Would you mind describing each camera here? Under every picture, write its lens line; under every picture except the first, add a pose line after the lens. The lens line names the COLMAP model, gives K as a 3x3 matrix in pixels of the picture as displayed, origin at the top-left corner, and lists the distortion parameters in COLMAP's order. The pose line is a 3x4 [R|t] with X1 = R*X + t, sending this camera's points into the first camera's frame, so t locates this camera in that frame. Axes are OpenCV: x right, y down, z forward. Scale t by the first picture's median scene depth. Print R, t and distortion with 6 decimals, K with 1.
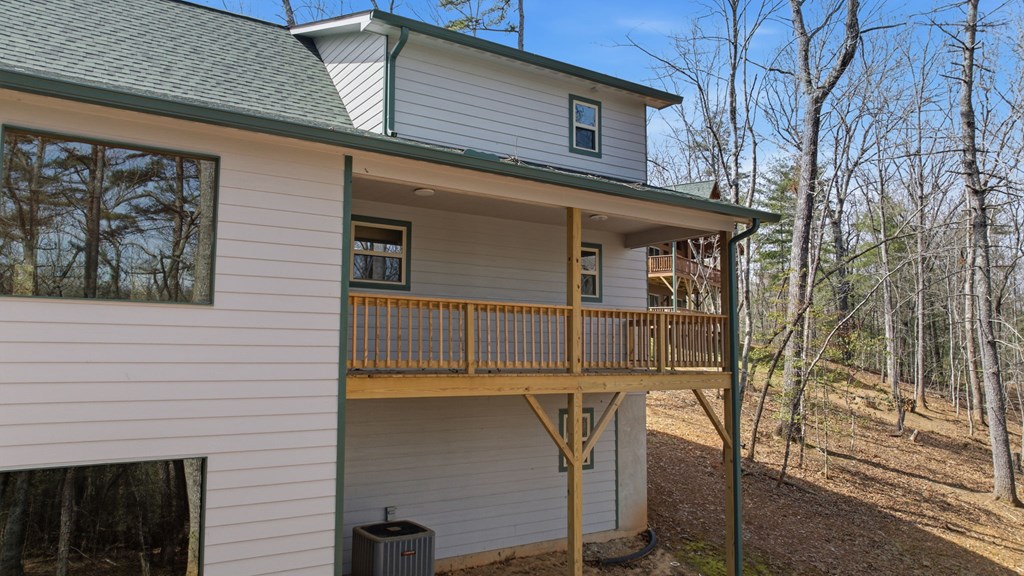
lens RADIAL K [[691.0, 0, 513.7], [0, 691.0, 300.9], [0, 0, 1]] dist [-0.025808, 0.006721]
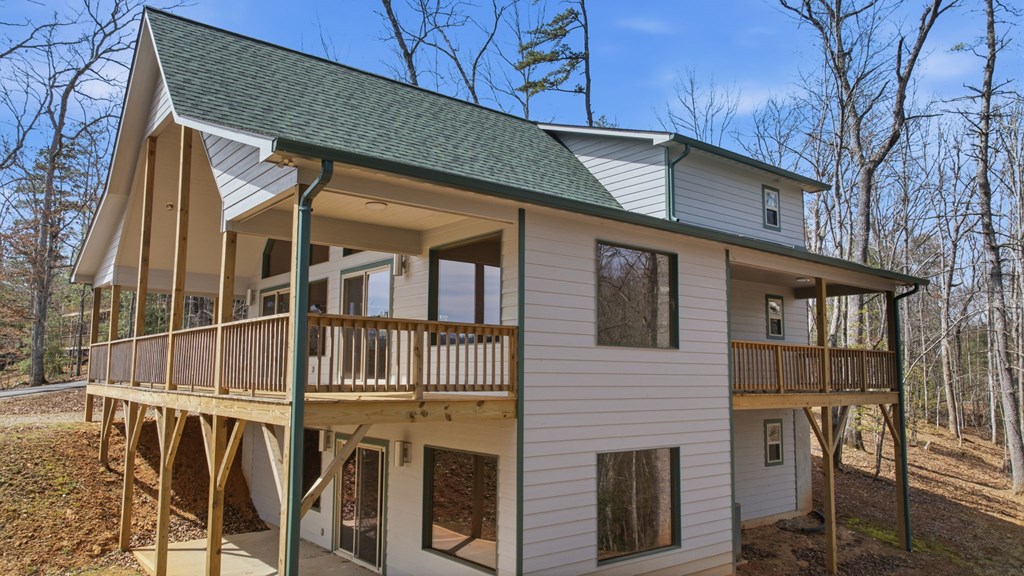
lens RADIAL K [[691.0, 0, 513.7], [0, 691.0, 300.9], [0, 0, 1]] dist [-0.025808, 0.006721]
pose [[0.996350, 0.011212, 0.084620, -0.506084], [-0.008651, 0.999495, -0.030578, -0.028037], [-0.084920, 0.029734, 0.995944, -0.283961]]
